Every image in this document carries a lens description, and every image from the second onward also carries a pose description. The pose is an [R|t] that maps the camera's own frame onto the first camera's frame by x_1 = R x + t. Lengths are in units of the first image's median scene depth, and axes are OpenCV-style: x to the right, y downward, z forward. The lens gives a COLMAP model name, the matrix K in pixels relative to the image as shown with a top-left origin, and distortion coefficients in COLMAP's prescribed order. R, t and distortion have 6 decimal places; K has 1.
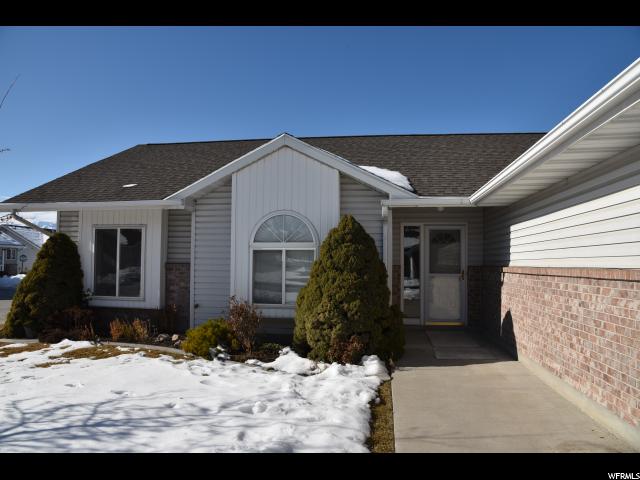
lens RADIAL K [[438.9, 0, 330.6], [0, 438.9, 241.9], [0, 0, 1]] dist [-0.086828, 0.040925]
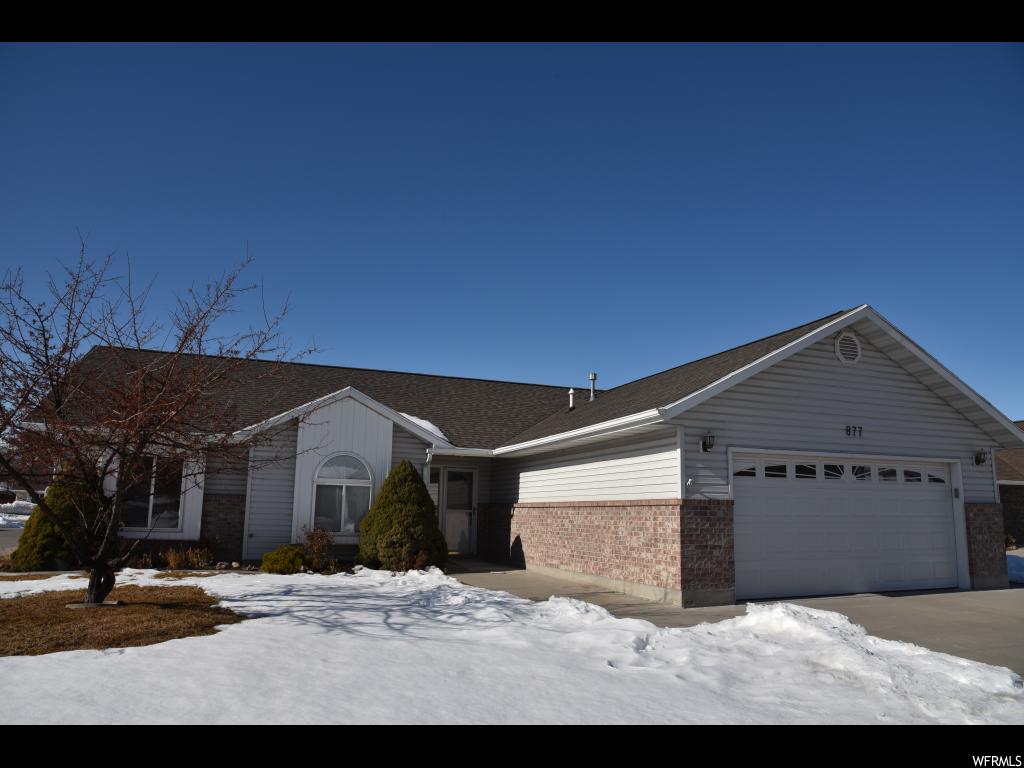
lens RADIAL K [[702.3, 0, 512.7], [0, 702.3, 386.2], [0, 0, 1]] dist [-0.086828, 0.040925]
pose [[0.884442, 0.091385, 0.457616, -0.624760], [-0.034305, 0.990717, -0.131542, -0.016250], [-0.465388, 0.100643, 0.879366, -0.935548]]
